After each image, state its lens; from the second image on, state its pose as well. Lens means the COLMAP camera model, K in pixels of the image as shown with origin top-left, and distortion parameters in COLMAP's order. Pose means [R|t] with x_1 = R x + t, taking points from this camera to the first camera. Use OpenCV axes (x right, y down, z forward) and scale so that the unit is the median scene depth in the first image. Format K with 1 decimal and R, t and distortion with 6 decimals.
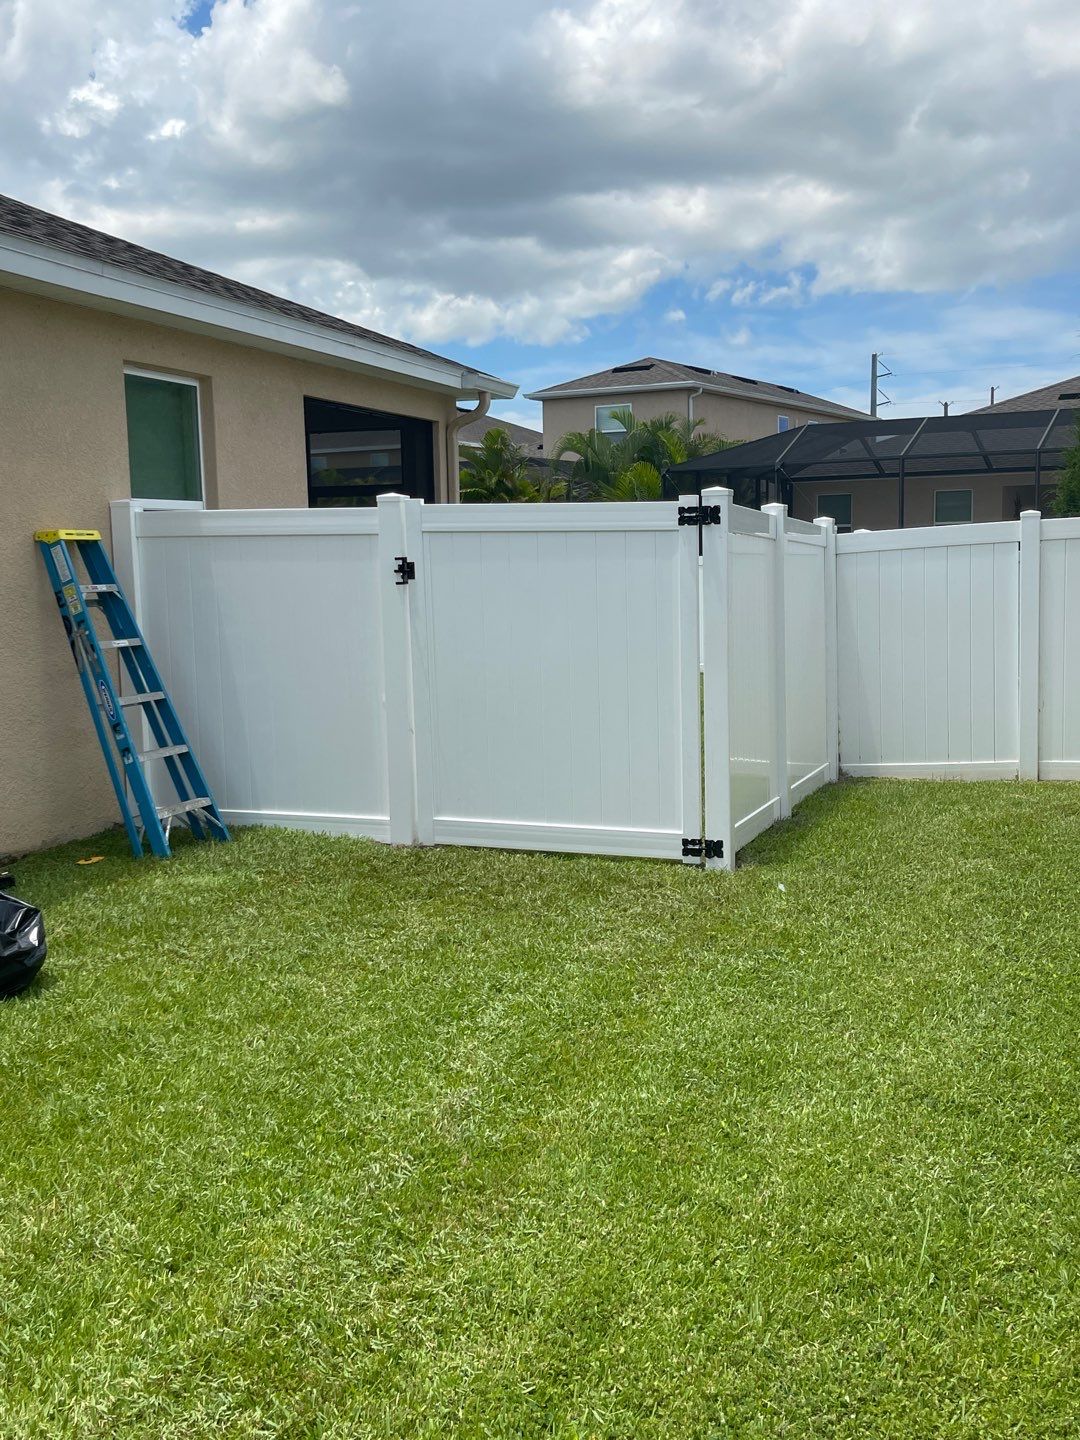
lens RADIAL K [[1549.0, 0, 538.8], [0, 1549.0, 717.7], [0, 0, 1]] dist [0.067031, 0.000000]
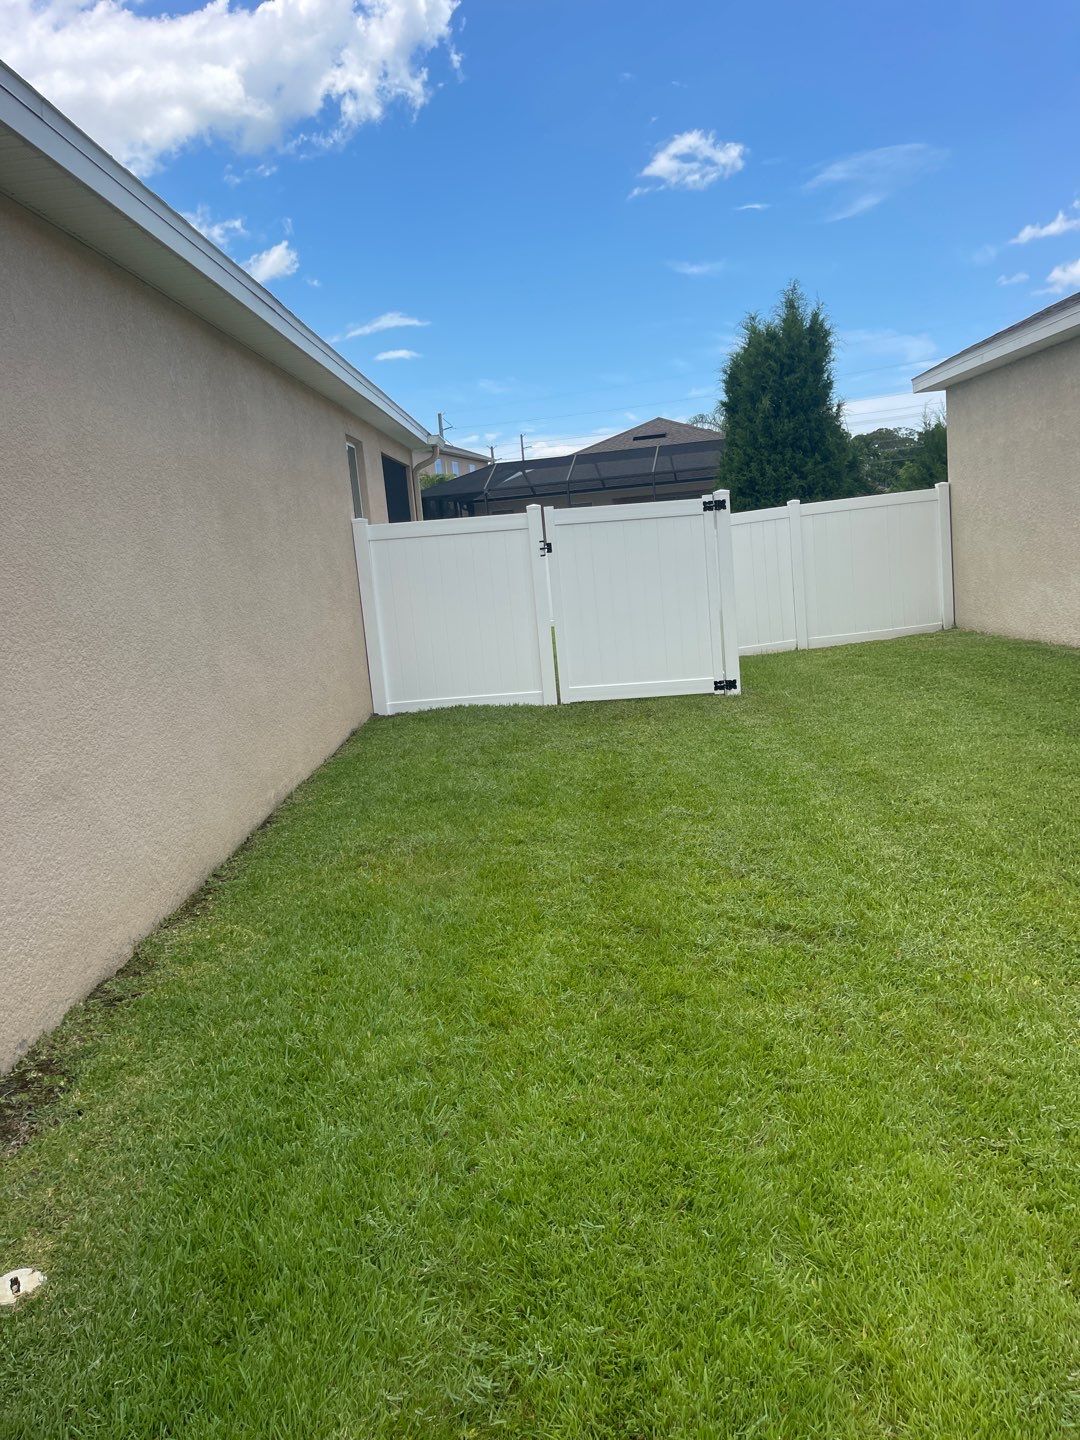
lens RADIAL K [[1134.3, 0, 535.2], [0, 1134.3, 724.4], [0, 0, 1]] dist [0.005689, -0.003246]
pose [[0.937522, -0.117019, 0.327657, -0.528680], [0.104854, 0.992987, 0.054619, 0.030916], [-0.331751, -0.016850, 0.943217, -0.199534]]
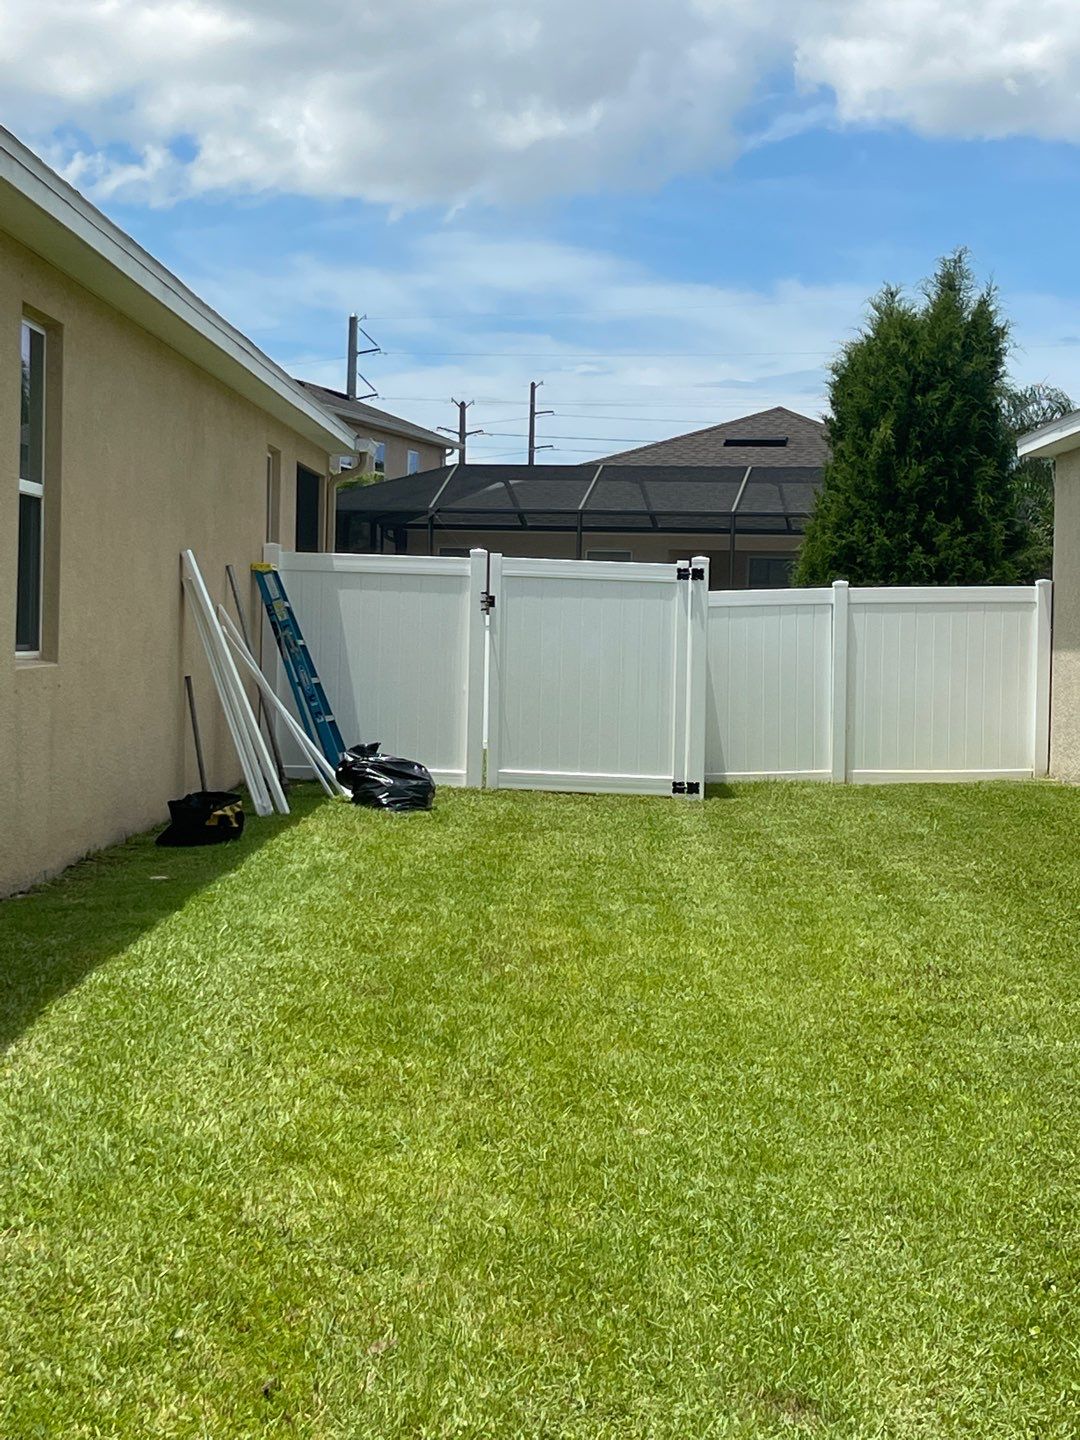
lens RADIAL K [[3463.4, 0, 540.1], [0, 3463.4, 721.2], [0, 0, 1]] dist [-0.309292, 0.000000]
pose [[0.942206, 0.032233, 0.333479, -1.112402], [-0.004947, 0.996591, -0.082349, 0.284666], [-0.334996, 0.075940, 0.939154, -2.061810]]
